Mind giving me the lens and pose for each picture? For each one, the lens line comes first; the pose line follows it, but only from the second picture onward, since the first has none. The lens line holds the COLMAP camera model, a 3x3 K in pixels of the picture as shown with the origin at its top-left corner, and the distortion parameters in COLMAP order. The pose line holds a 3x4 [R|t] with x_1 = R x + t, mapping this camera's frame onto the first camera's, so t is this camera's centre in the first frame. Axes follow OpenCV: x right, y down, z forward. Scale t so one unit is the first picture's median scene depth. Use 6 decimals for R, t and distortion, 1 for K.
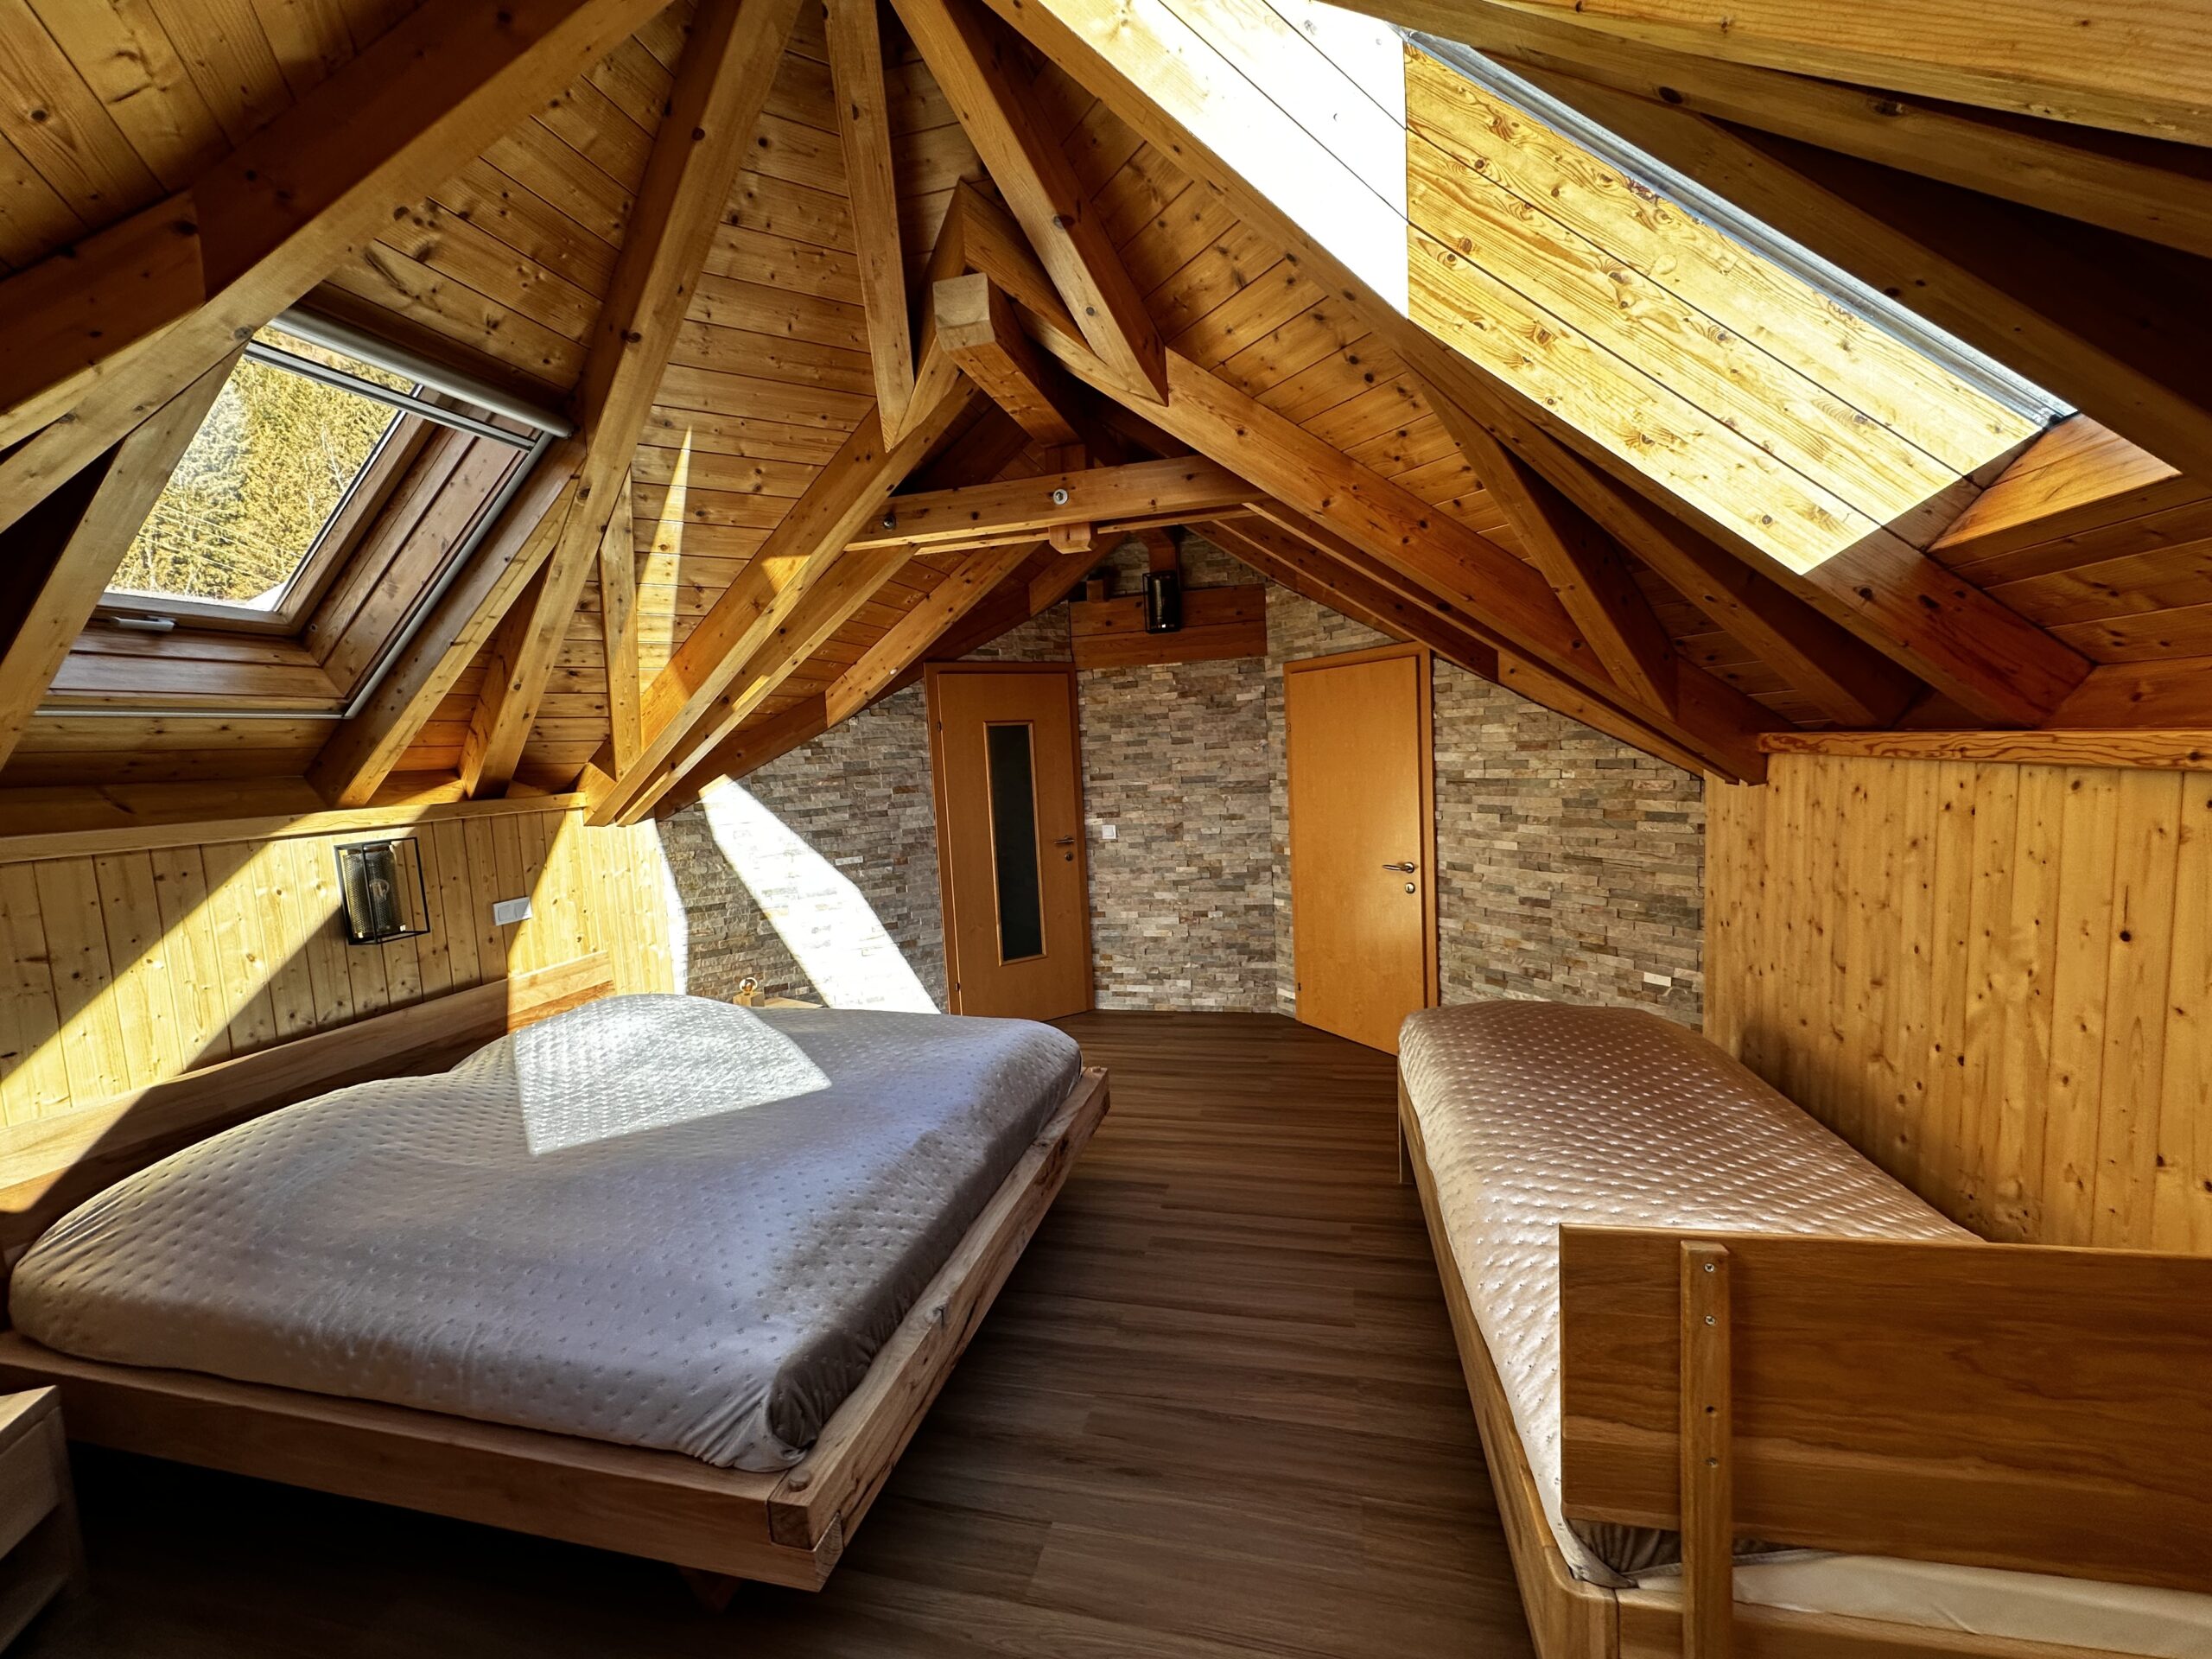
lens RADIAL K [[880.0, 0, 1109.7], [0, 880.0, 832.1], [0, 0, 1]] dist [-0.002301, 0.000211]
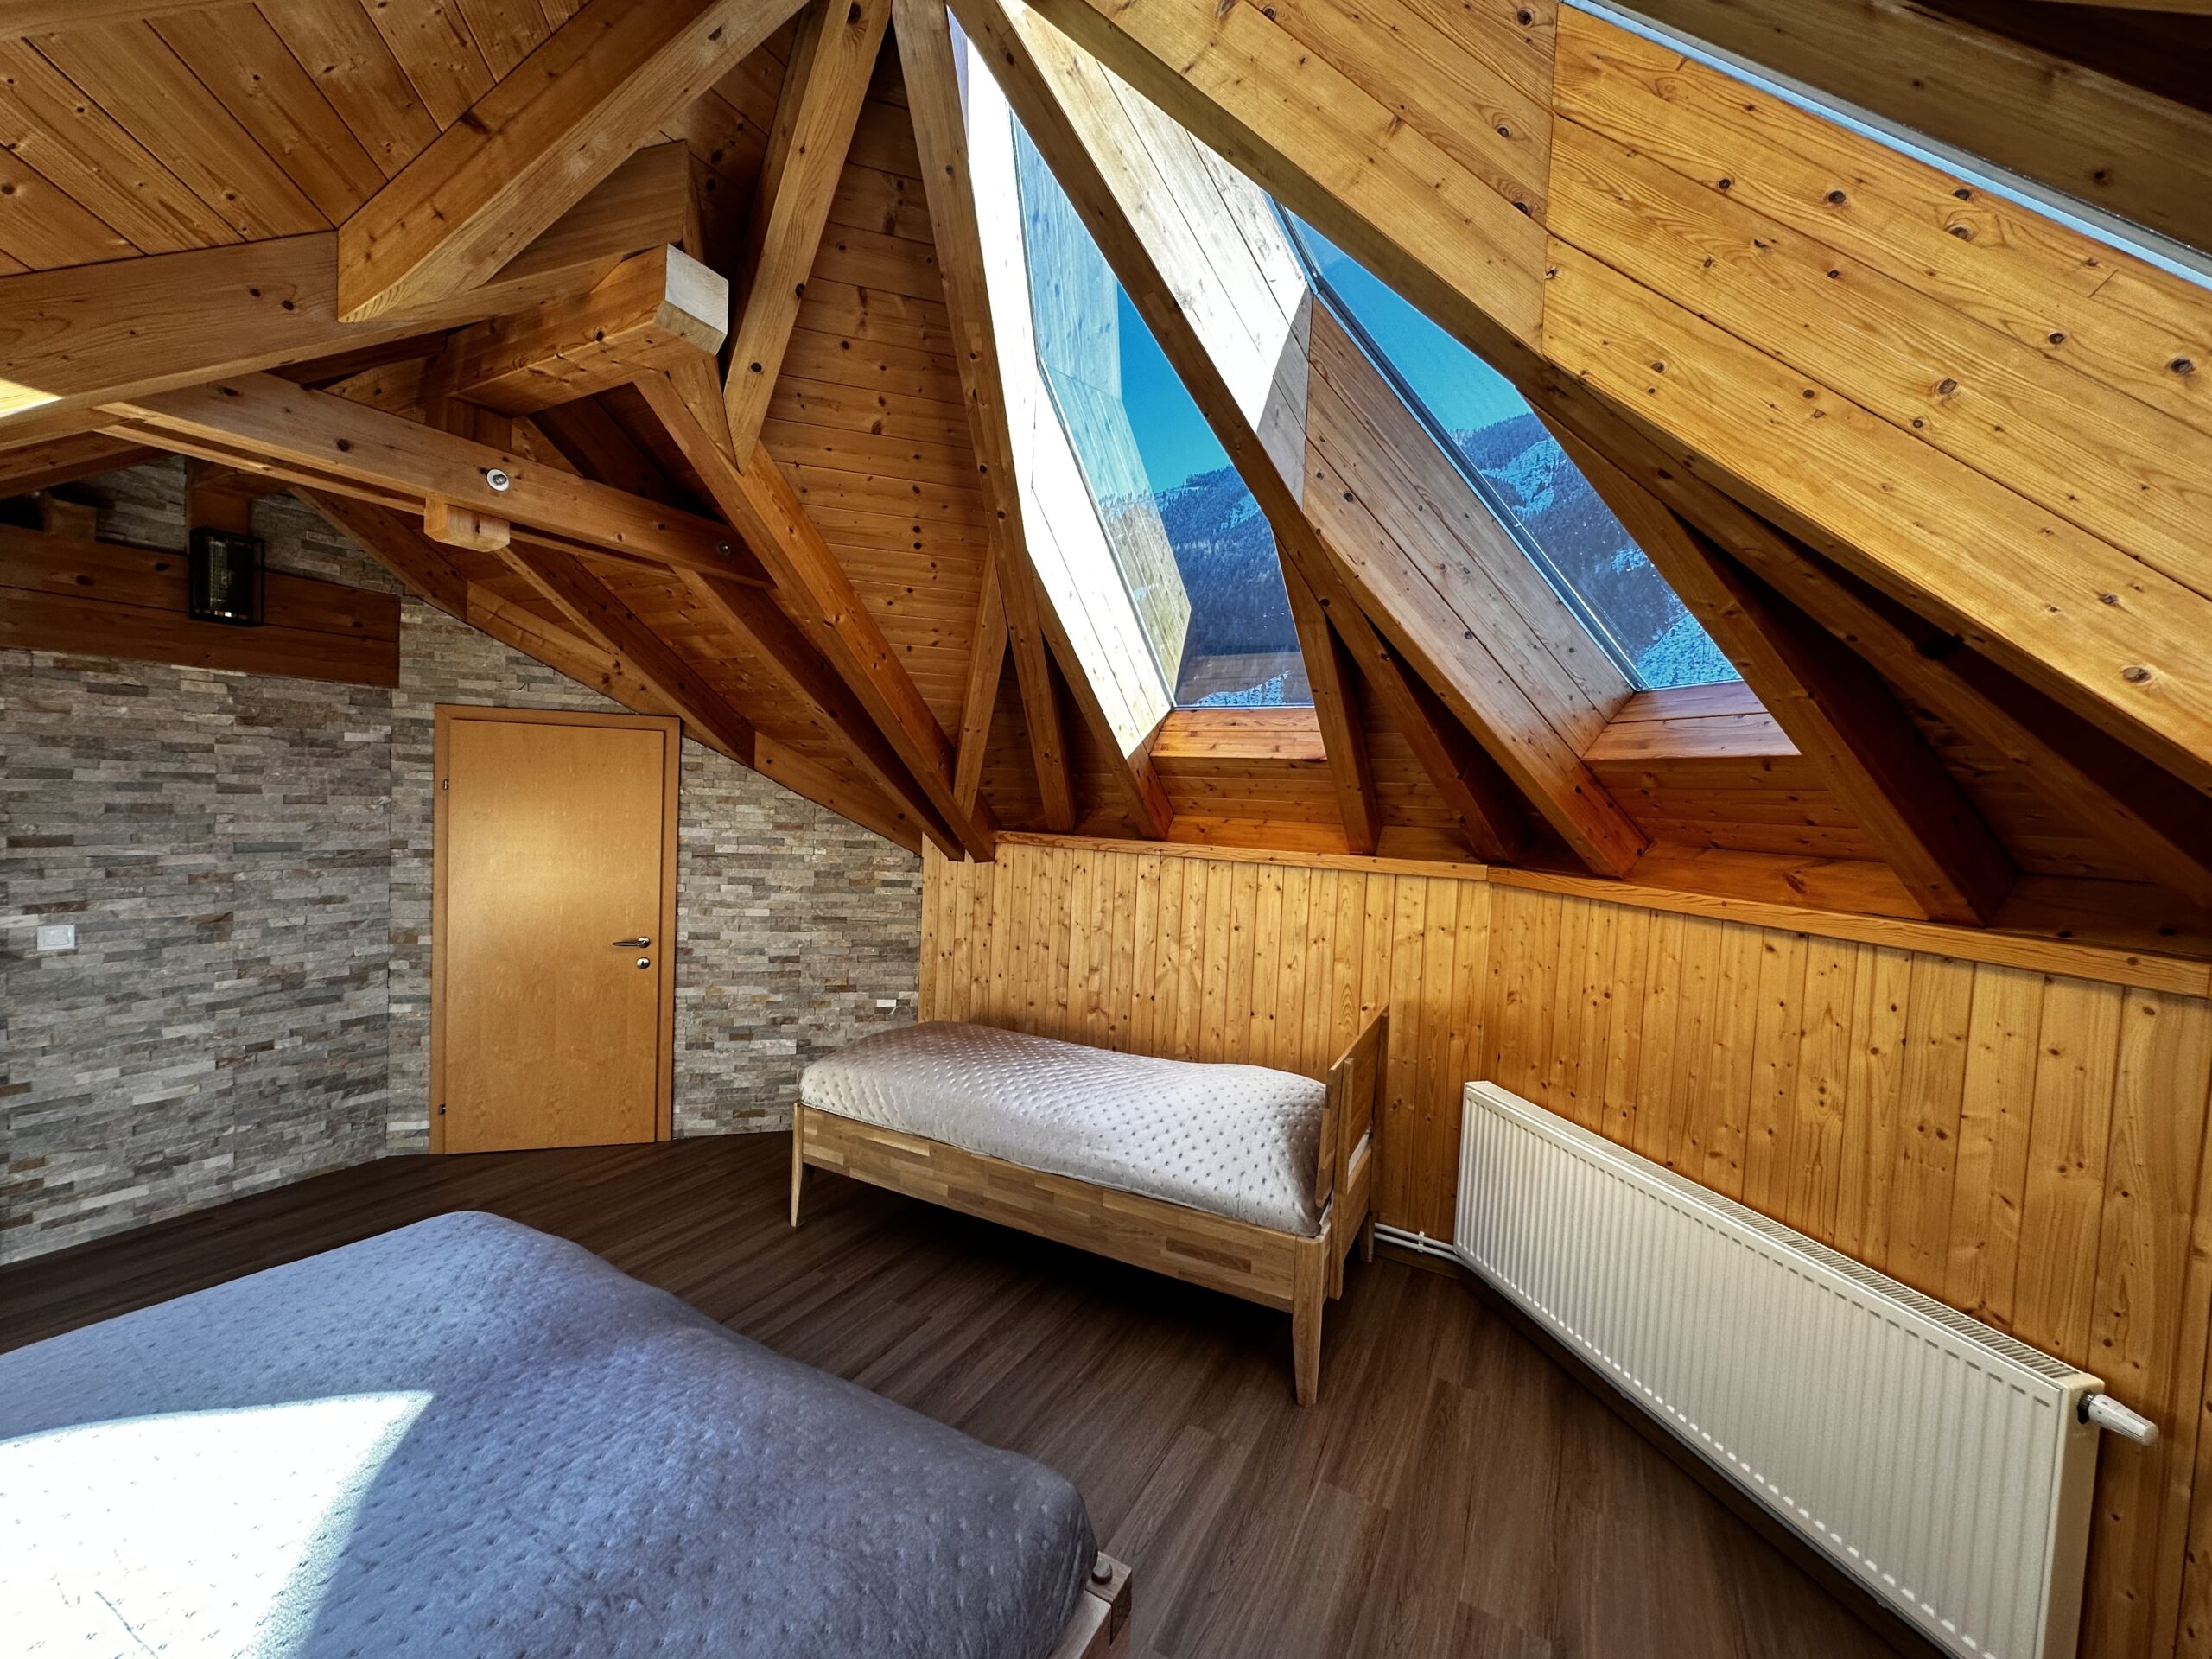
lens RADIAL K [[880.0, 0, 1104.2], [0, 880.0, 835.0], [0, 0, 1]] dist [-0.002301, 0.000211]
pose [[0.252698, 0.019743, 0.967344, -0.501114], [0.037570, 0.998838, -0.030201, -0.031430], [-0.966815, 0.043975, 0.251663, 0.260497]]
